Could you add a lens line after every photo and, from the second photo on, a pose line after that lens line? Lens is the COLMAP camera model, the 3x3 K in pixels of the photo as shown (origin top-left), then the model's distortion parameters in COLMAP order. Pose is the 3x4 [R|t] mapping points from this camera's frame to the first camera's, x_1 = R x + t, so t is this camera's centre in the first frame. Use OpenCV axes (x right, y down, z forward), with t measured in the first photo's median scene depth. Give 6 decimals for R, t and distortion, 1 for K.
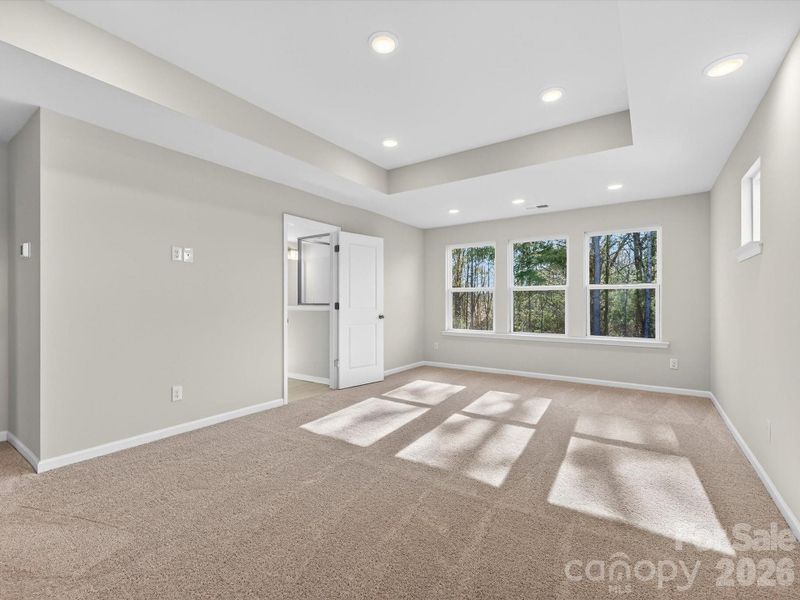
lens RADIAL K [[366.0, 0, 399.6], [0, 366.0, 301.4], [0, 0, 1]] dist [-0.000377, 0.000364]
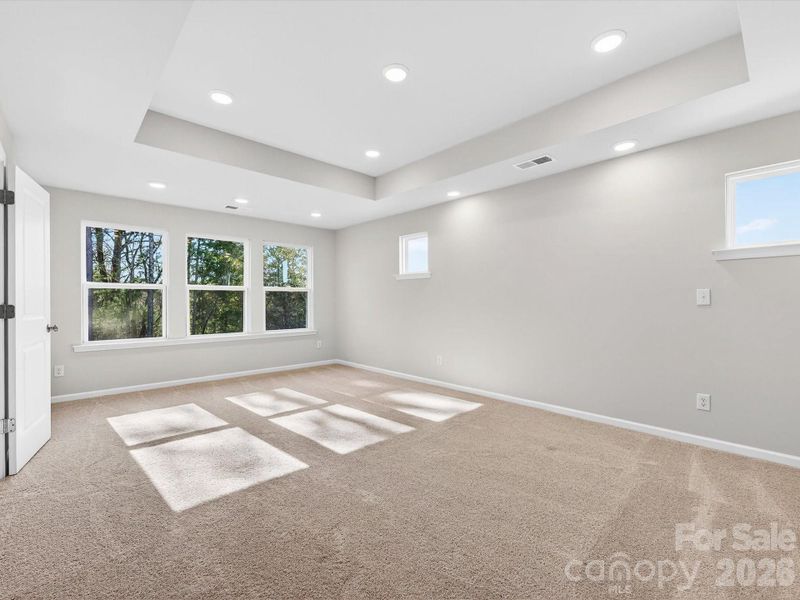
lens RADIAL K [[366.0, 0, 400.3], [0, 366.0, 299.2], [0, 0, 1]] dist [-0.000377, 0.000364]
pose [[0.211637, 0.004554, 0.977338, -0.493073], [0.001619, 0.999986, -0.005010, 0.000032], [-0.977347, 0.002643, 0.211627, 0.323256]]
